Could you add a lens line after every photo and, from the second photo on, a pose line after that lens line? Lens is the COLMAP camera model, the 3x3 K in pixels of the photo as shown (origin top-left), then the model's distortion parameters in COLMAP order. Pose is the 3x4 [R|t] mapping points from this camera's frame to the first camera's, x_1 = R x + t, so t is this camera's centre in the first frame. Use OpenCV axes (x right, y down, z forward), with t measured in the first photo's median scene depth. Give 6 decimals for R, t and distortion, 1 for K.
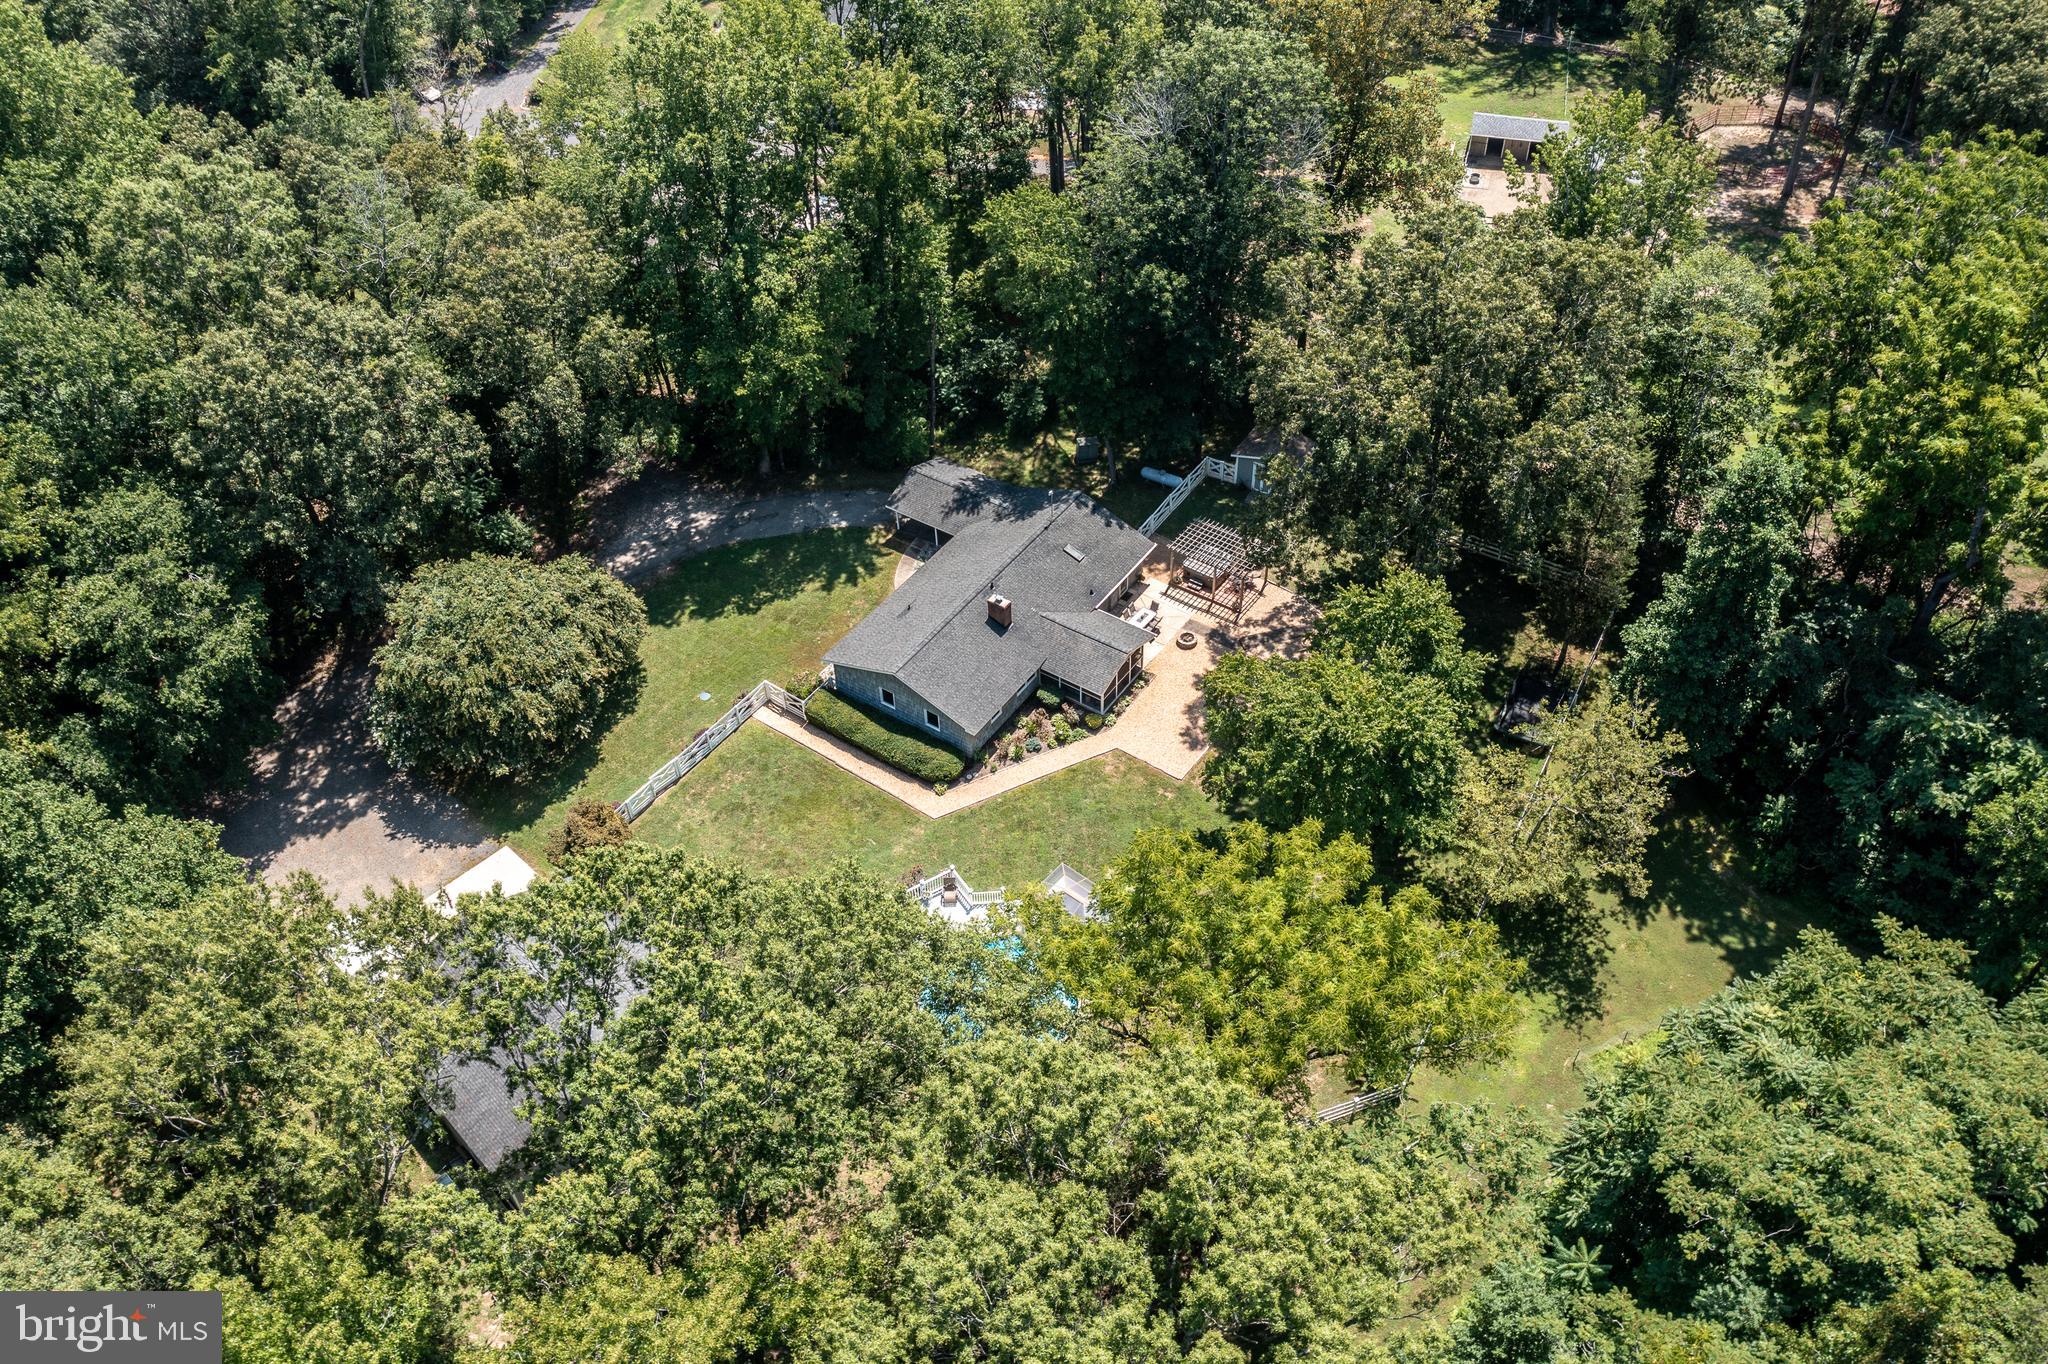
lens RADIAL K [[1614.4, 0, 1024.8], [0, 1614.4, 659.6], [0, 0, 1]] dist [-0.013910, -0.003504]
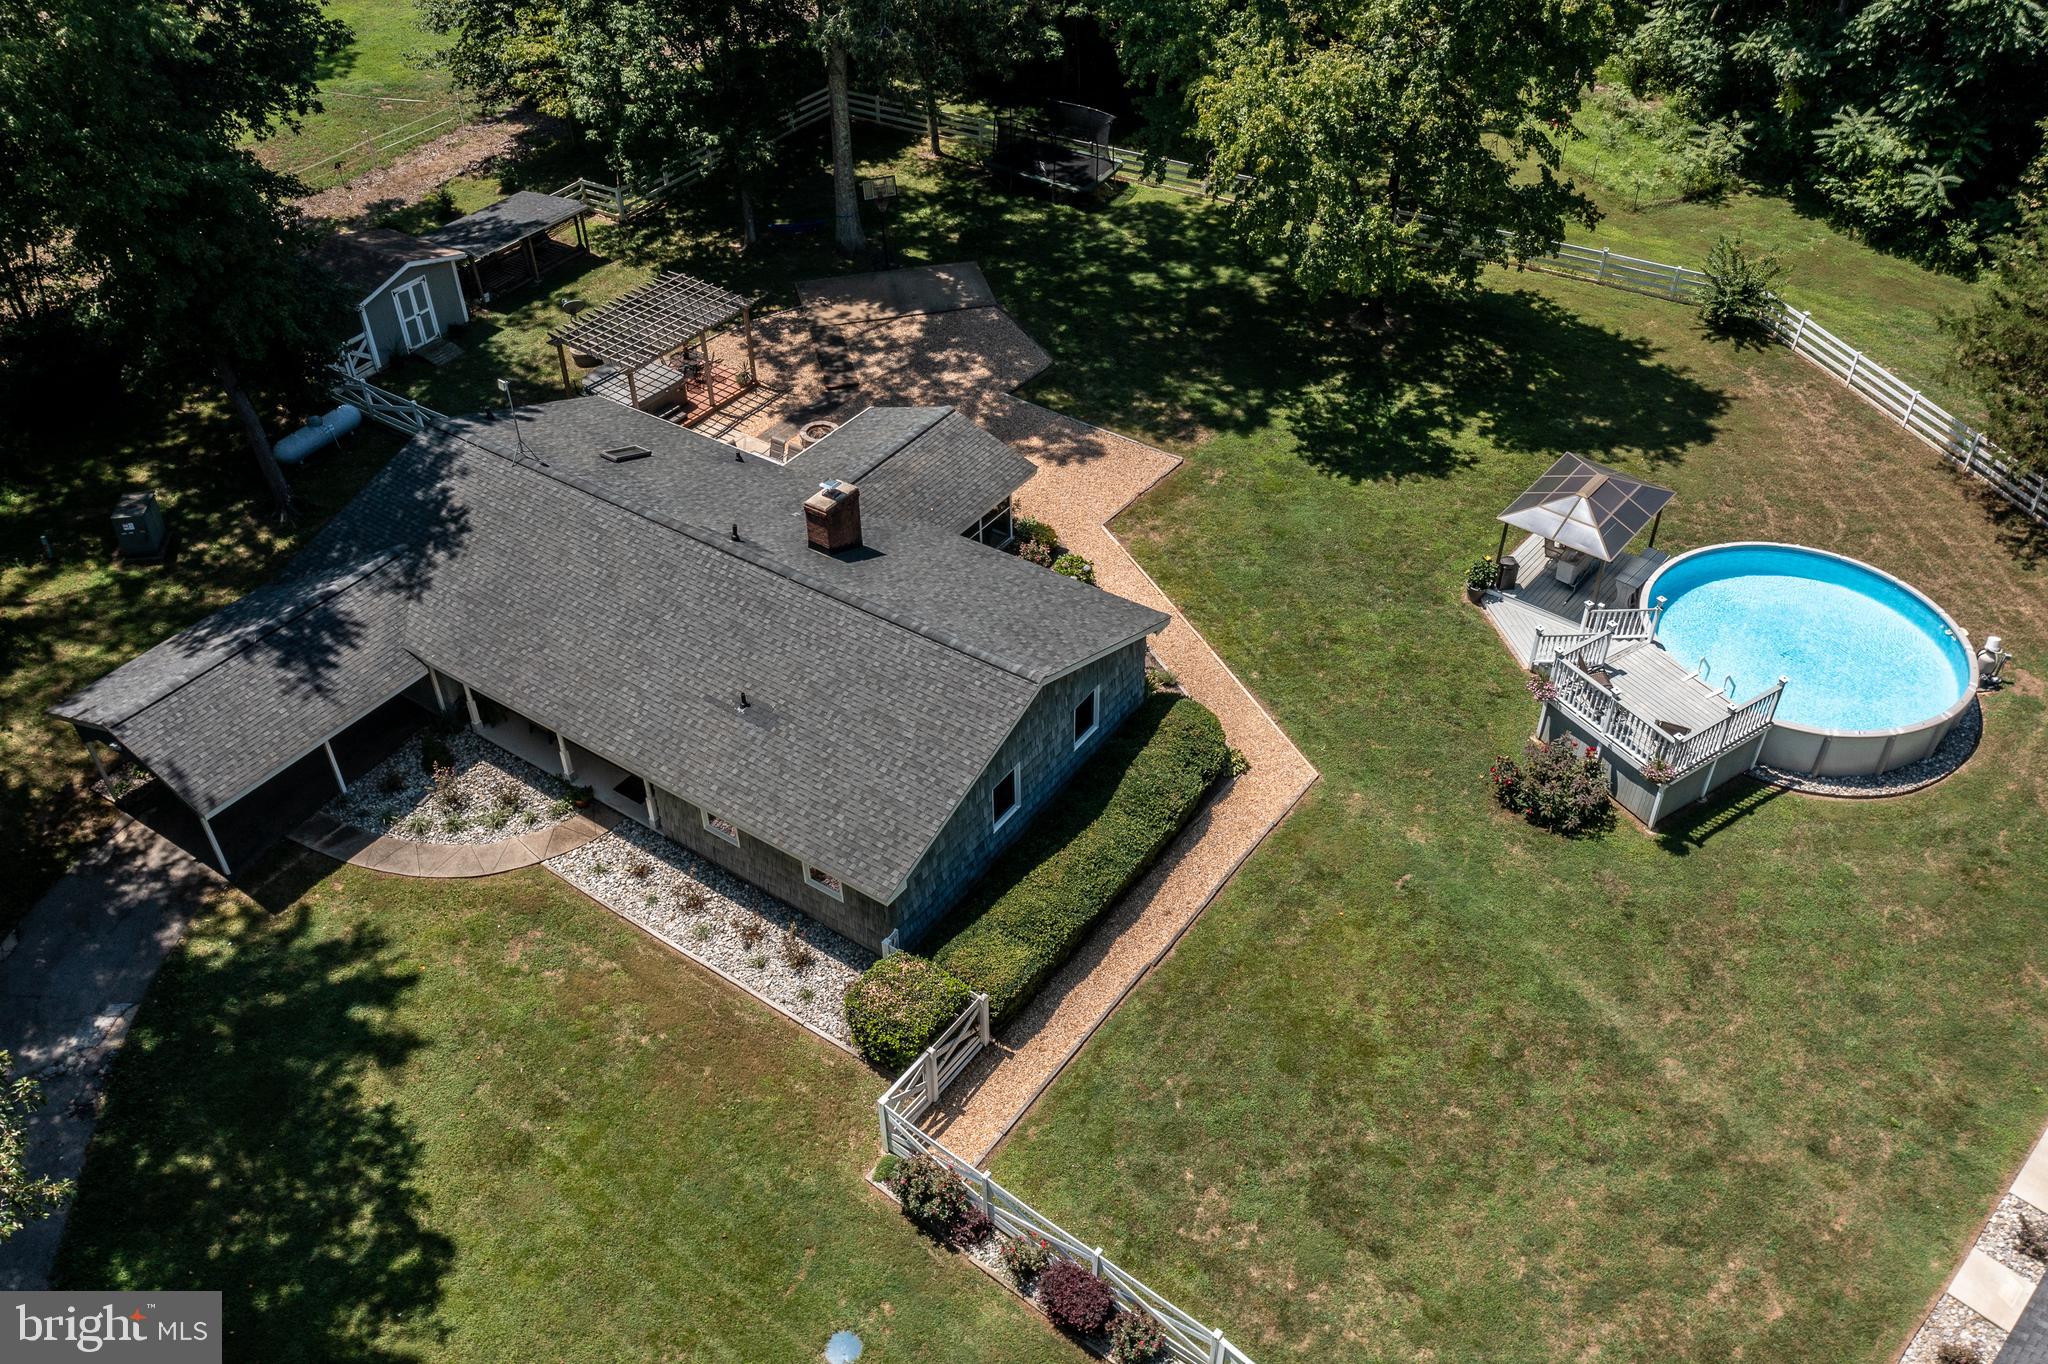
lens RADIAL K [[1614.4, 0, 1040.6], [0, 1614.4, 670.3], [0, 0, 1]] dist [-0.013910, -0.003504]
pose [[-0.008312, -0.601300, 0.798980, -0.348935], [0.701137, 0.566190, 0.433400, -0.142404], [-0.712978, 0.563797, 0.416887, 0.783983]]
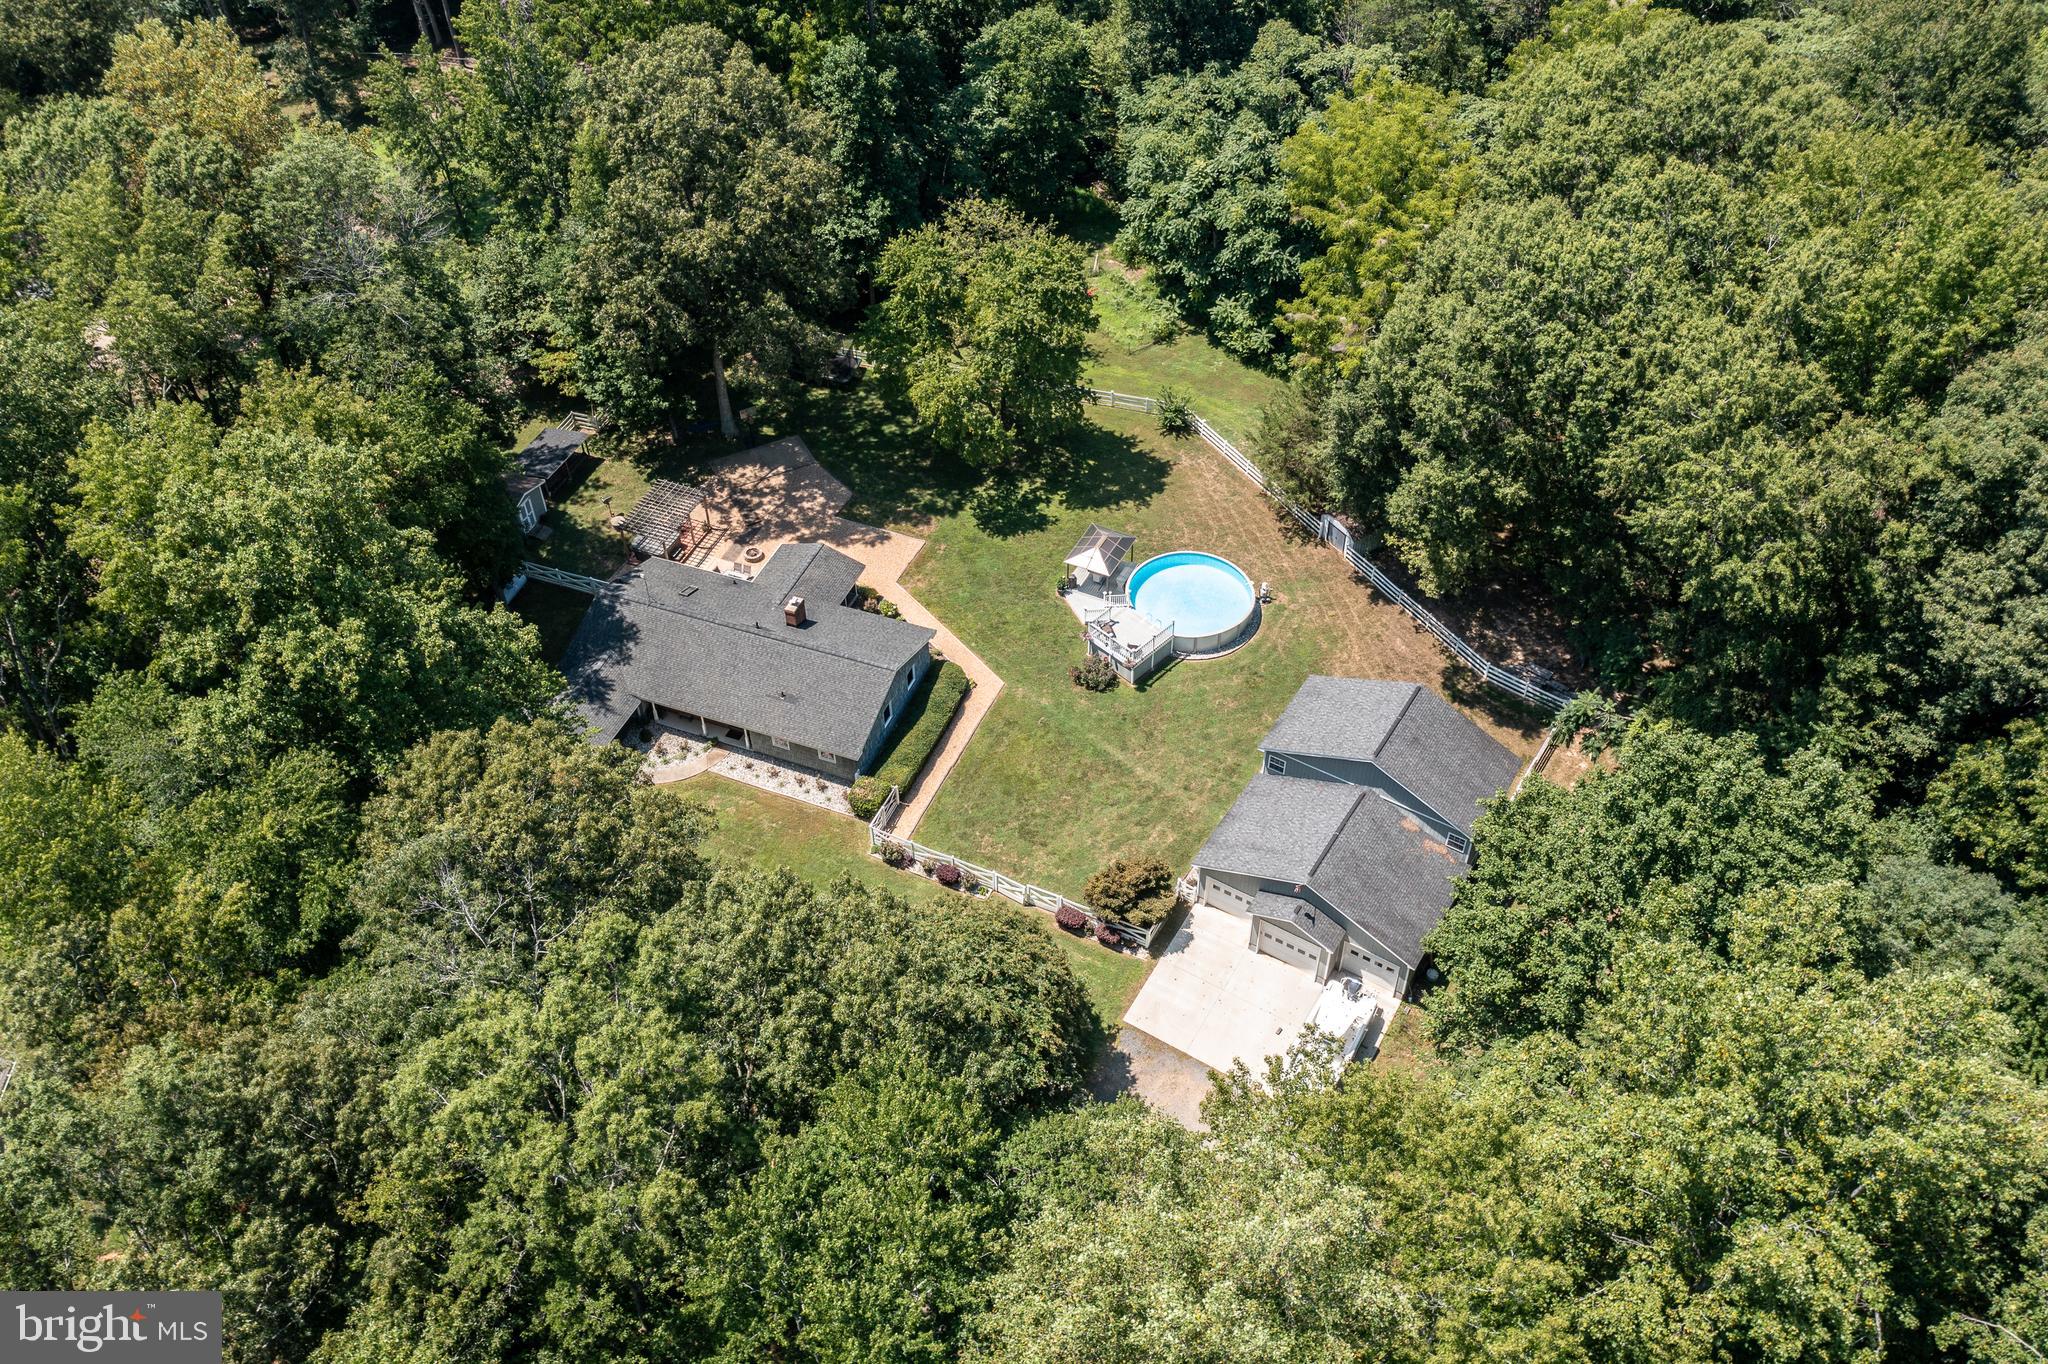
lens RADIAL K [[1614.4, 0, 1034.4], [0, 1614.4, 688.7], [0, 0, 1]] dist [-0.013910, -0.003504]
pose [[-0.231291, -0.664215, 0.710861, -0.758663], [0.691366, 0.401857, 0.600436, -0.488480], [-0.684483, 0.630341, 0.366270, 0.542205]]
